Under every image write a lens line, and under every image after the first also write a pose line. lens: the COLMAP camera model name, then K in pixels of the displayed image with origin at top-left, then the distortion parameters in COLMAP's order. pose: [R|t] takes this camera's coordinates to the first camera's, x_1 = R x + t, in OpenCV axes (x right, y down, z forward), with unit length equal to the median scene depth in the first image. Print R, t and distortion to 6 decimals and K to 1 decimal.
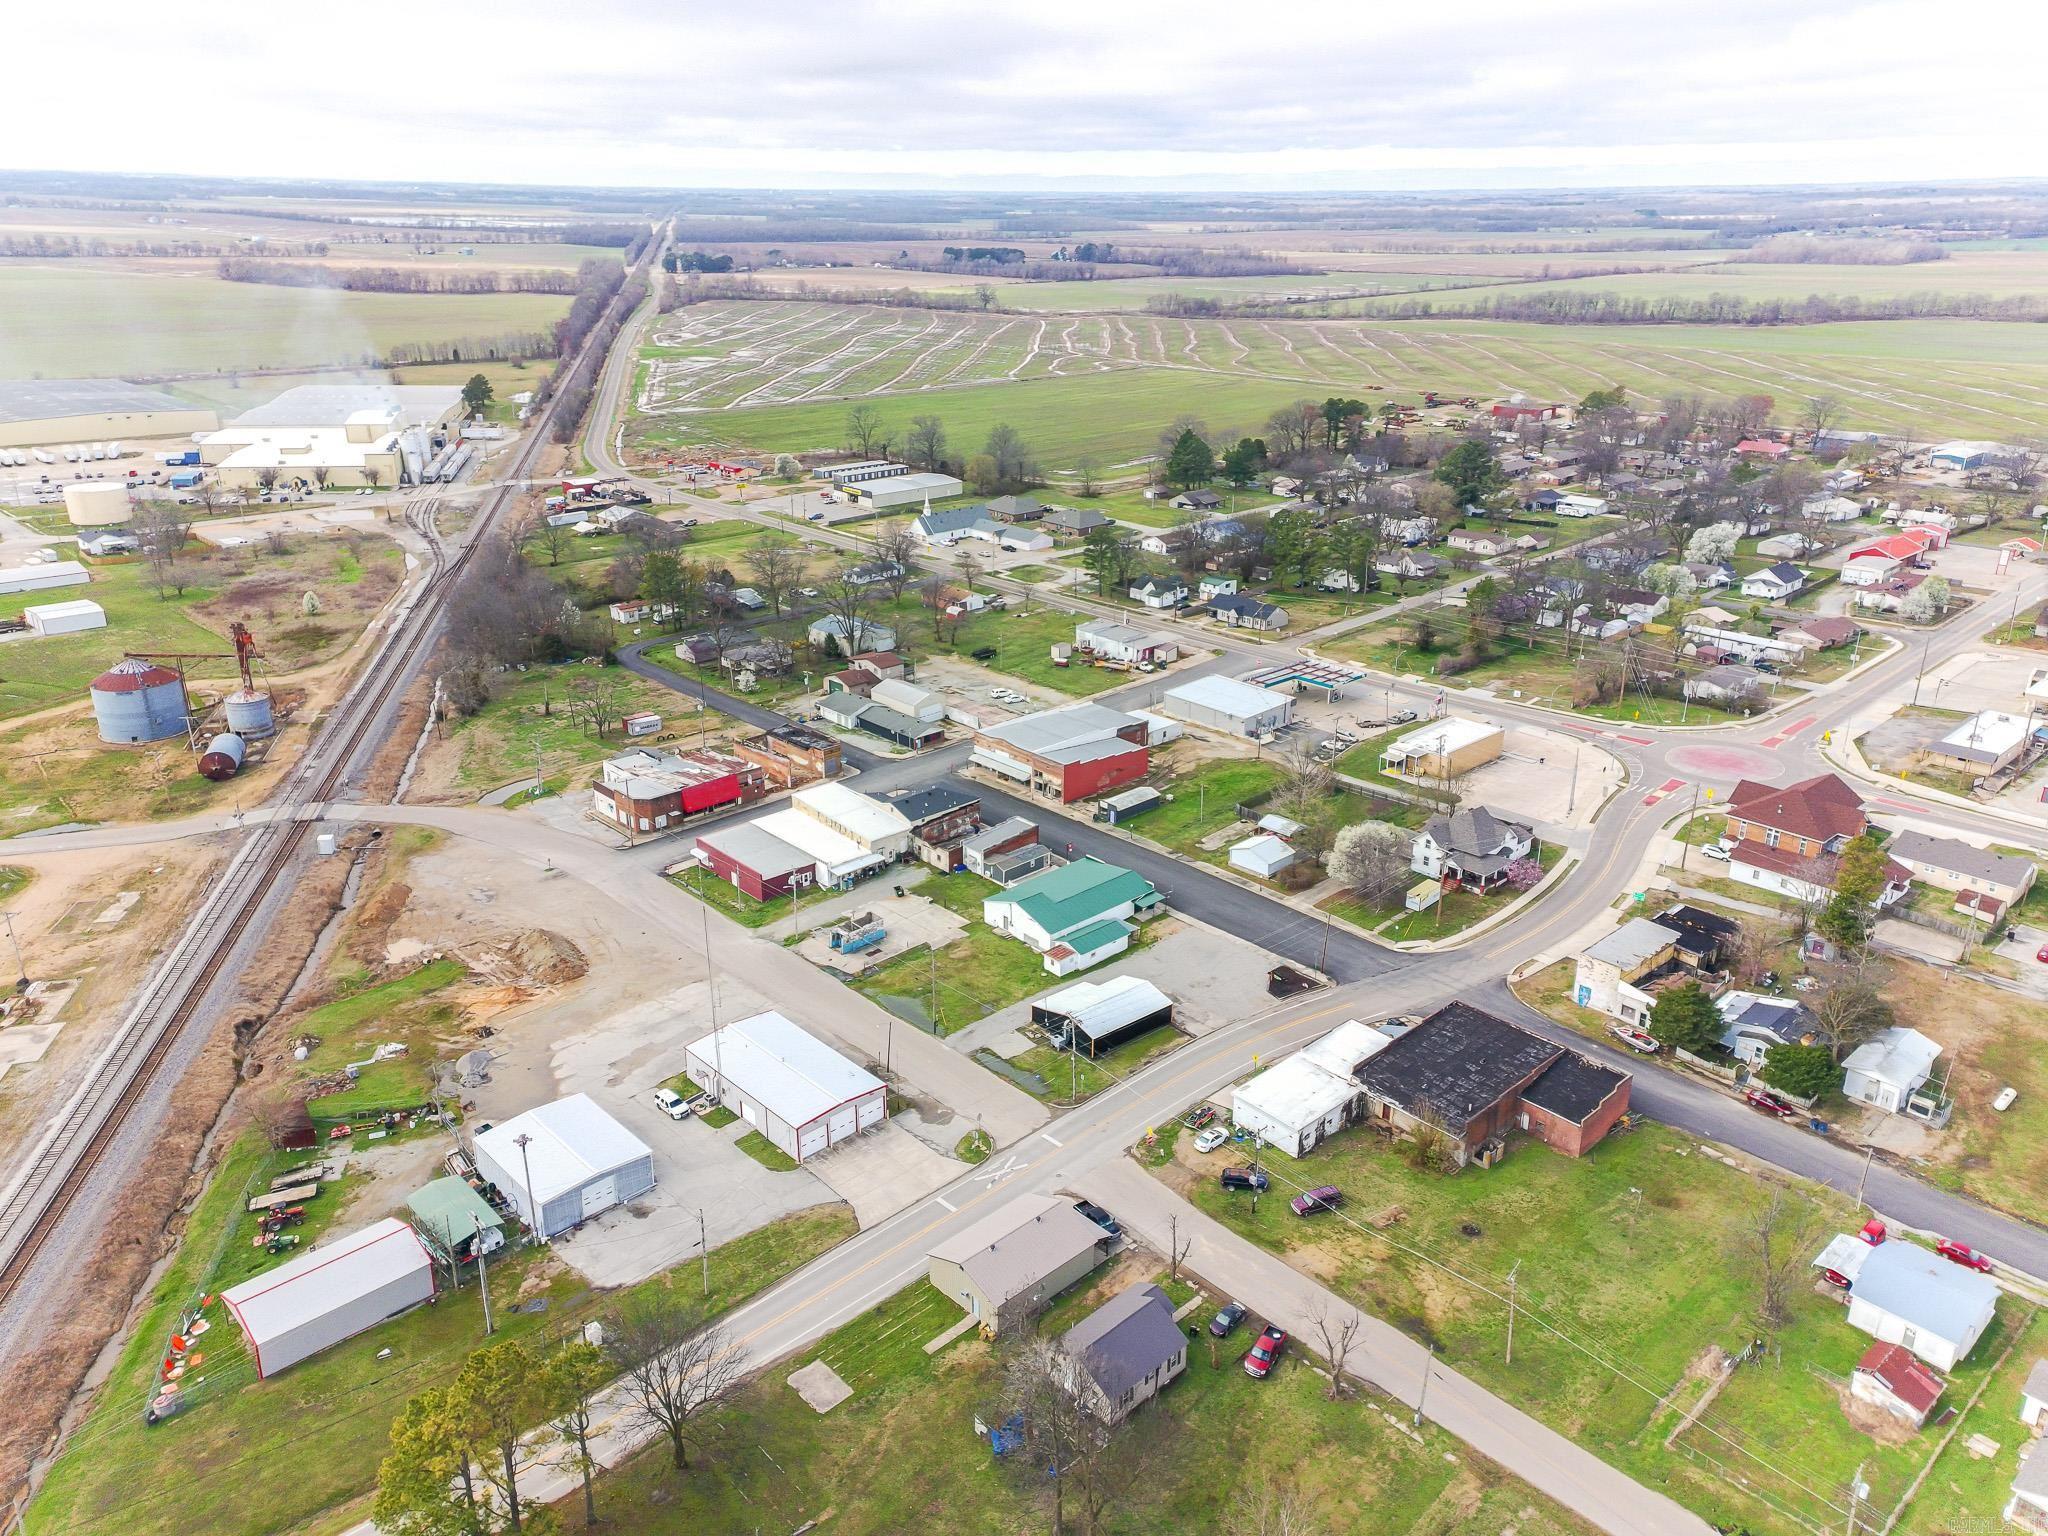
lens RADIAL K [[1485.5, 0, 1037.5], [0, 1485.5, 756.7], [0, 0, 1]] dist [0.124468, -0.048017]
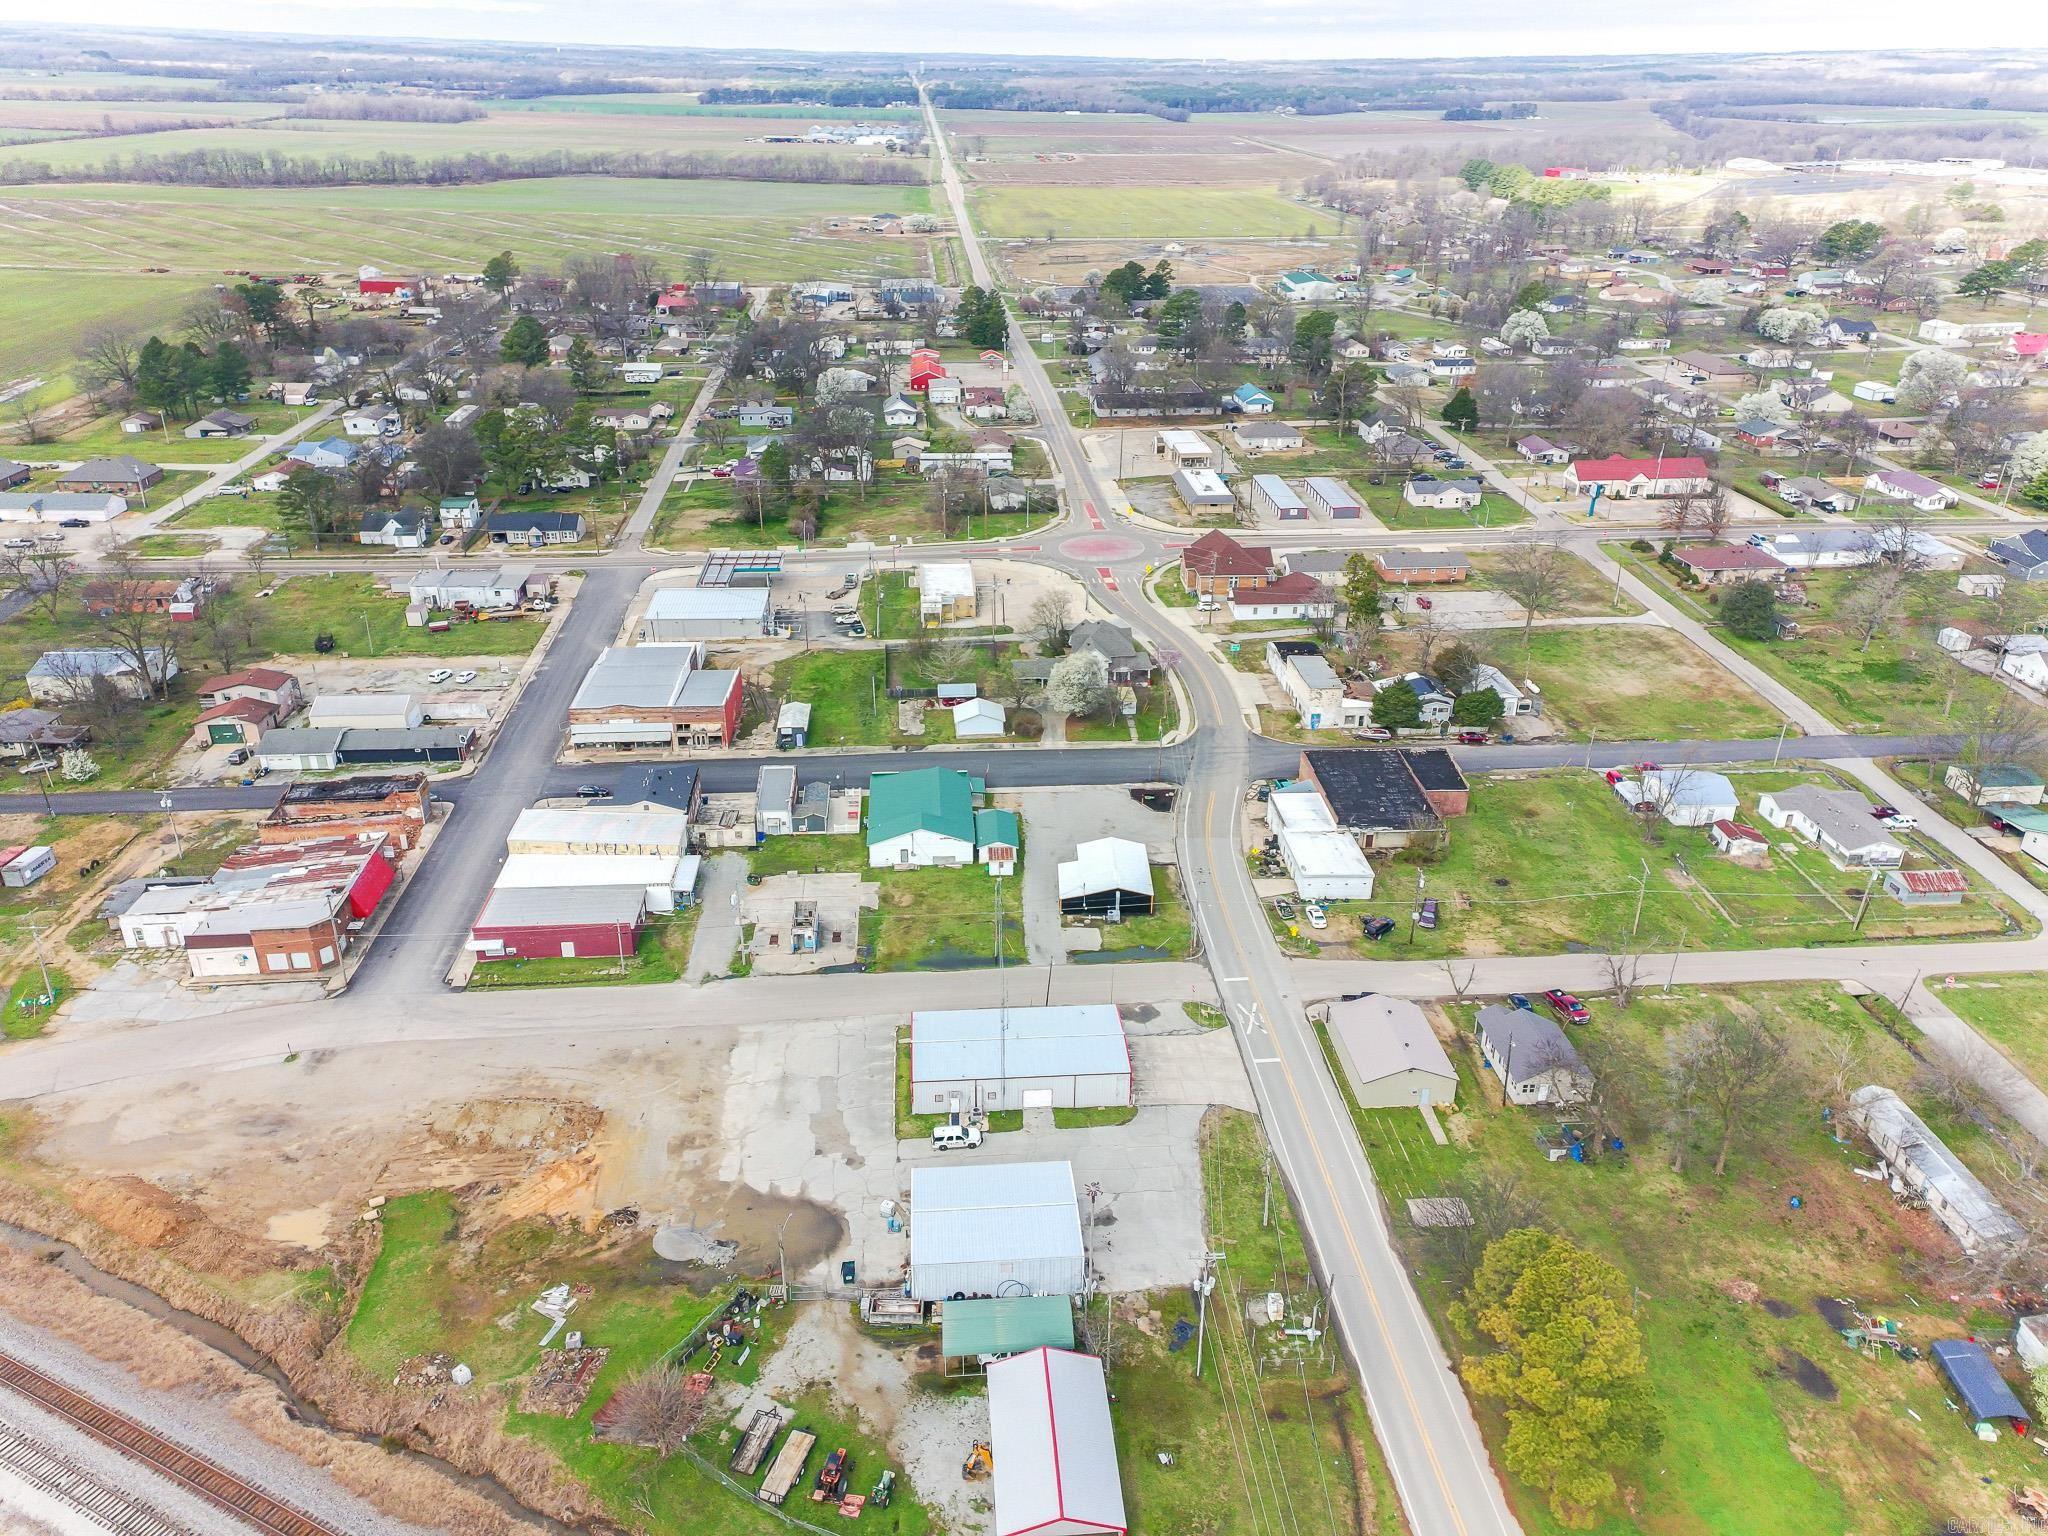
lens RADIAL K [[1485.5, 0, 1037.5], [0, 1485.5, 756.7], [0, 0, 1]] dist [0.124468, -0.048017]
pose [[0.629954, -0.326975, 0.704447, -0.521428], [0.268762, 0.942791, 0.197264, -0.095158], [-0.728646, 0.065061, 0.681793, 0.244690]]
